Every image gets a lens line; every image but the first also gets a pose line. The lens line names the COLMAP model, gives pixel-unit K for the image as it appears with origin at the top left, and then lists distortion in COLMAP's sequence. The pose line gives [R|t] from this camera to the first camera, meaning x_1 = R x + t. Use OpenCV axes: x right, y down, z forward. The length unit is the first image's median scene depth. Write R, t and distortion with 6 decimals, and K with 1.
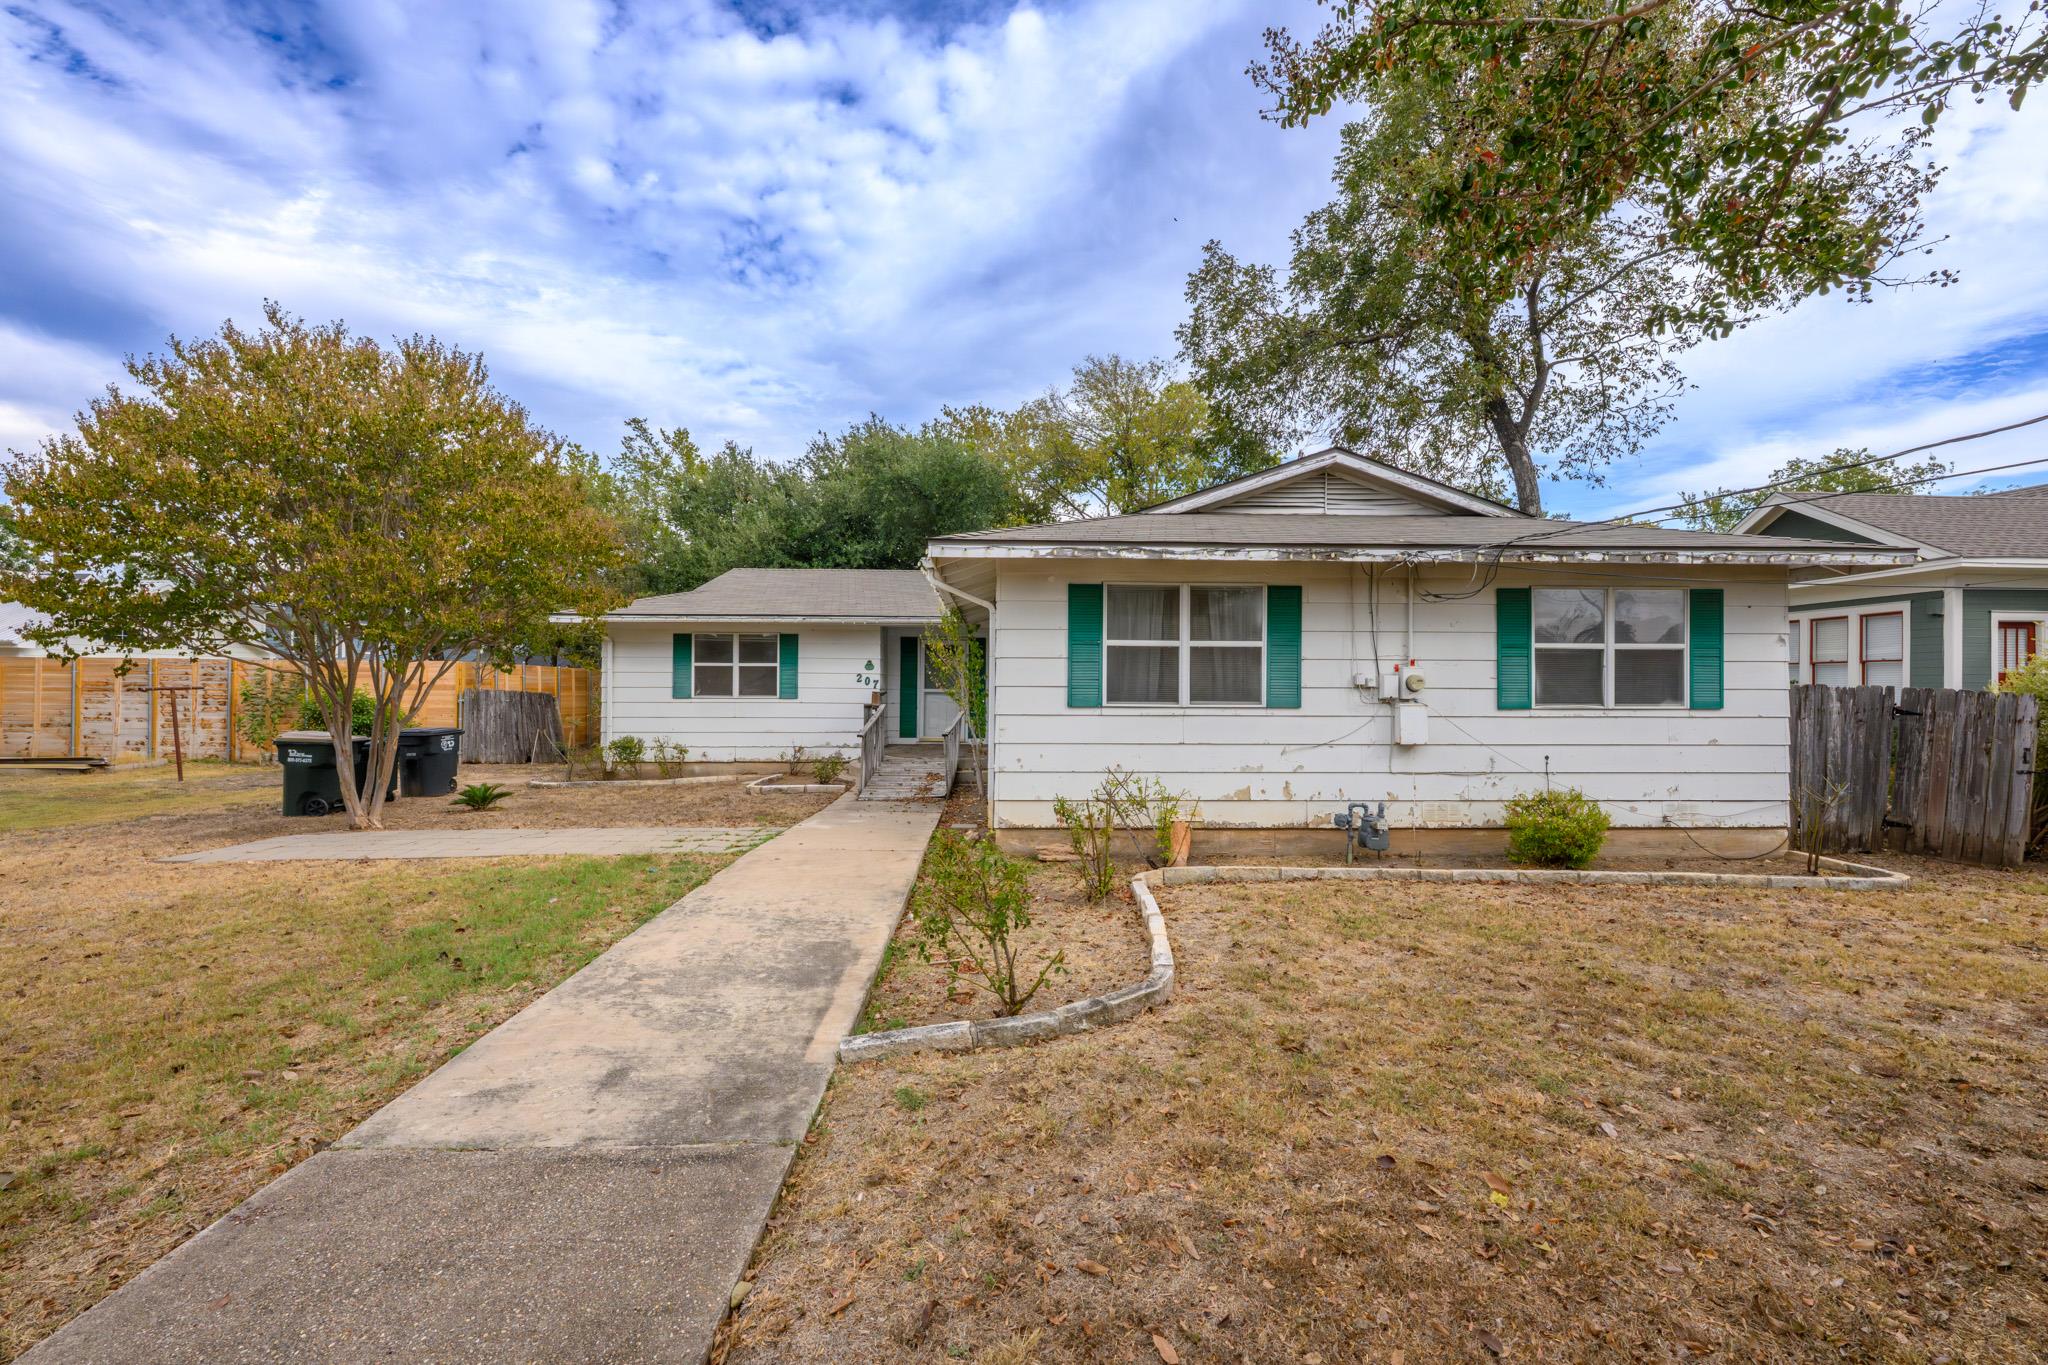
lens RADIAL K [[847.8, 0, 1024.4], [0, 847.8, 693.4], [0, 0, 1]] dist [-0.001368, -0.000088]
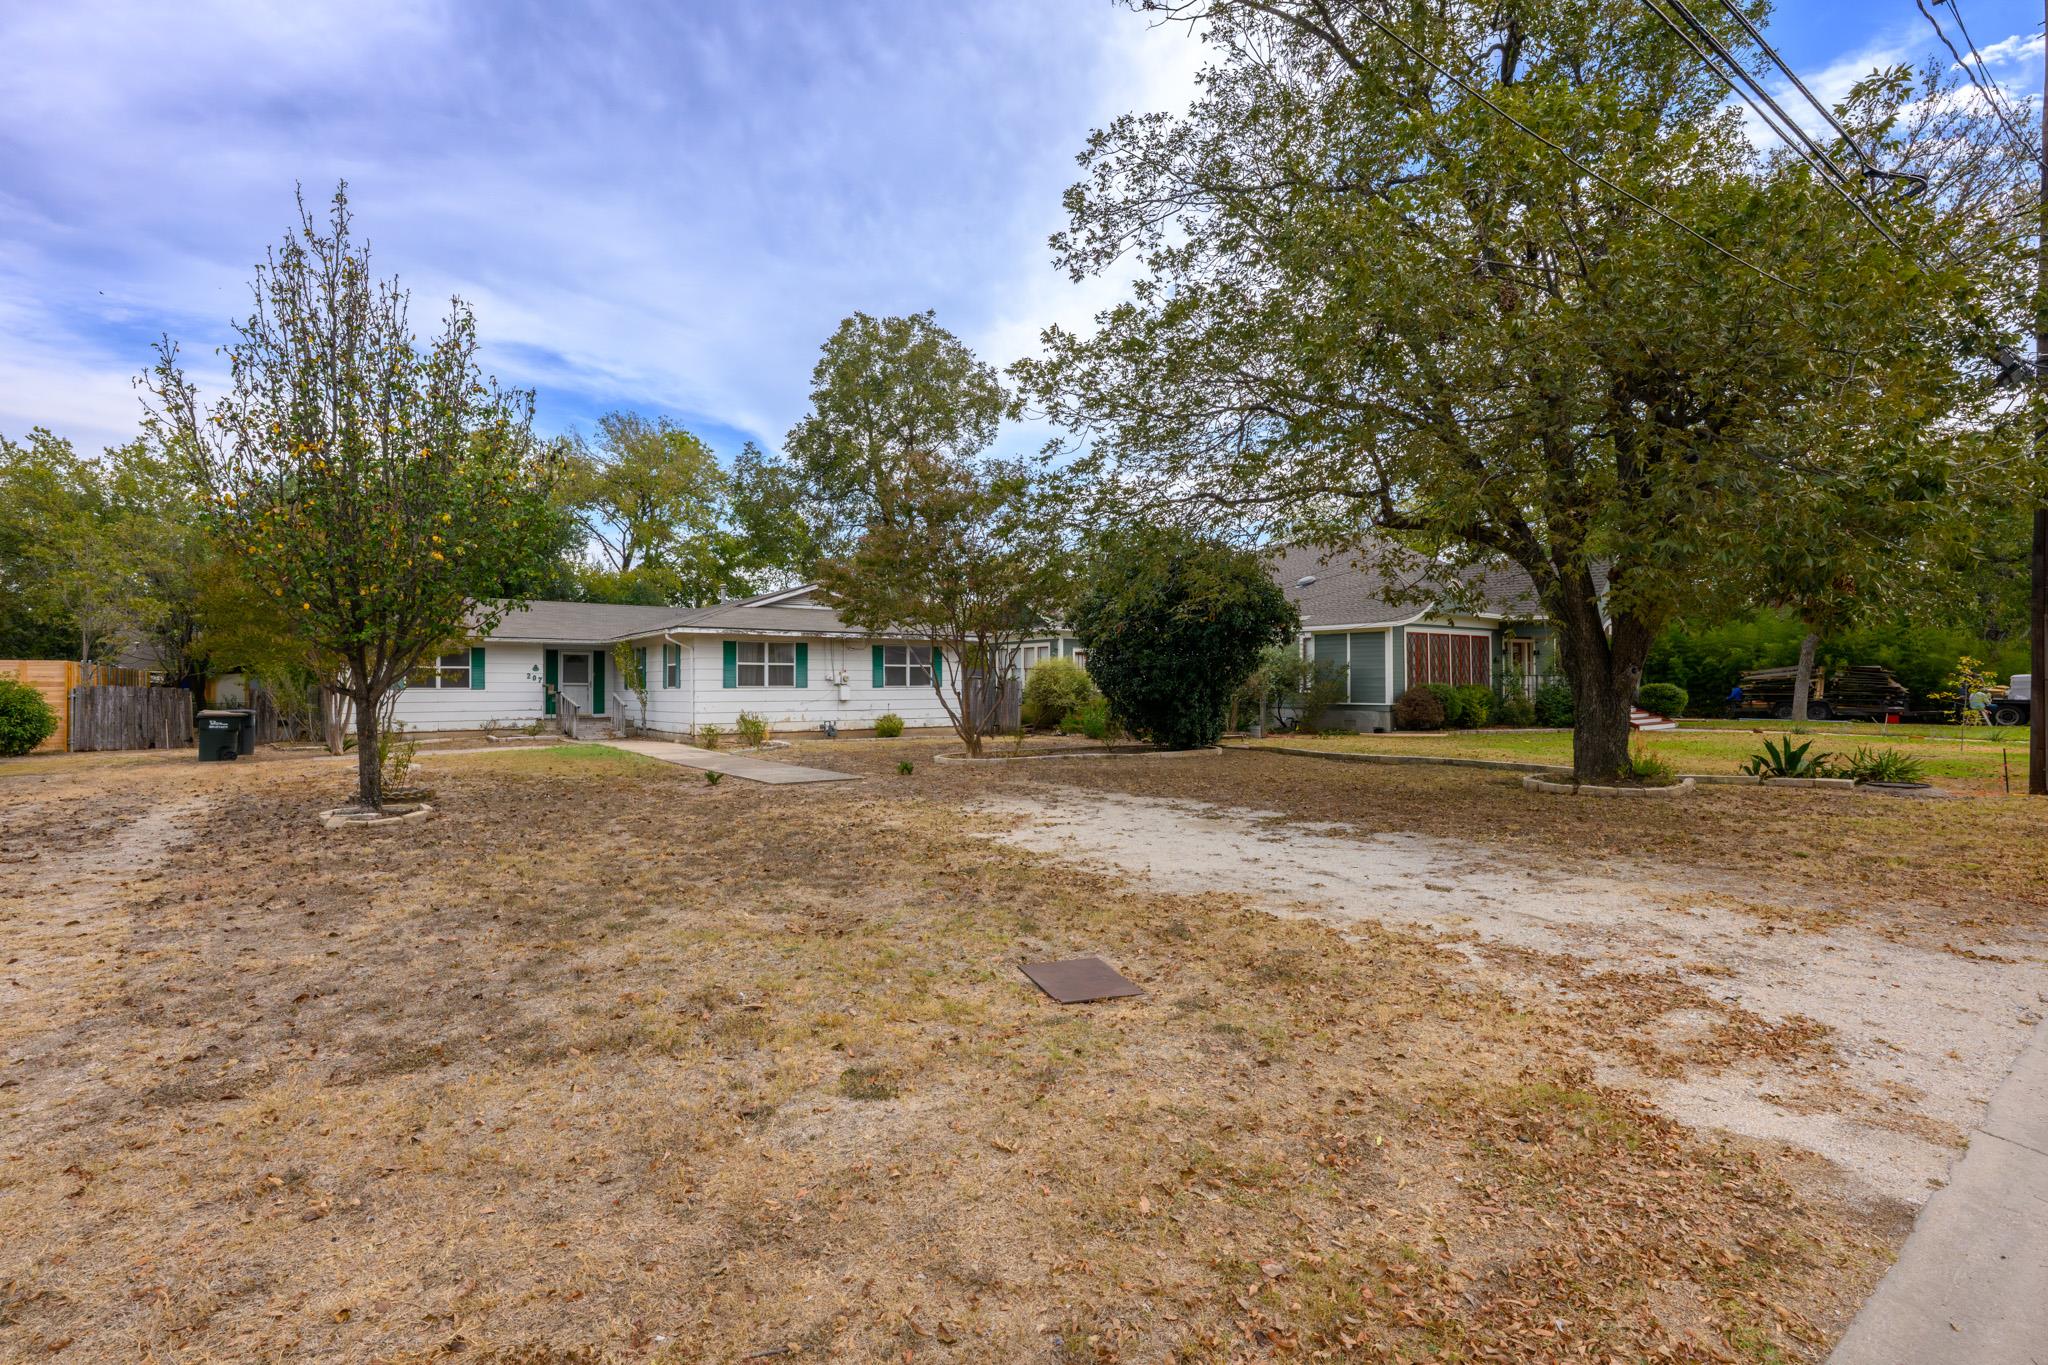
lens RADIAL K [[975.0, 0, 1022.1], [0, 975.0, 688.9], [0, 0, 1]] dist [0.000069, 0.000016]
pose [[0.821889, -0.008107, 0.569591, -0.903611], [0.009215, 0.999957, 0.000936, 0.025037], [-0.569574, 0.004479, 0.821928, -1.997707]]
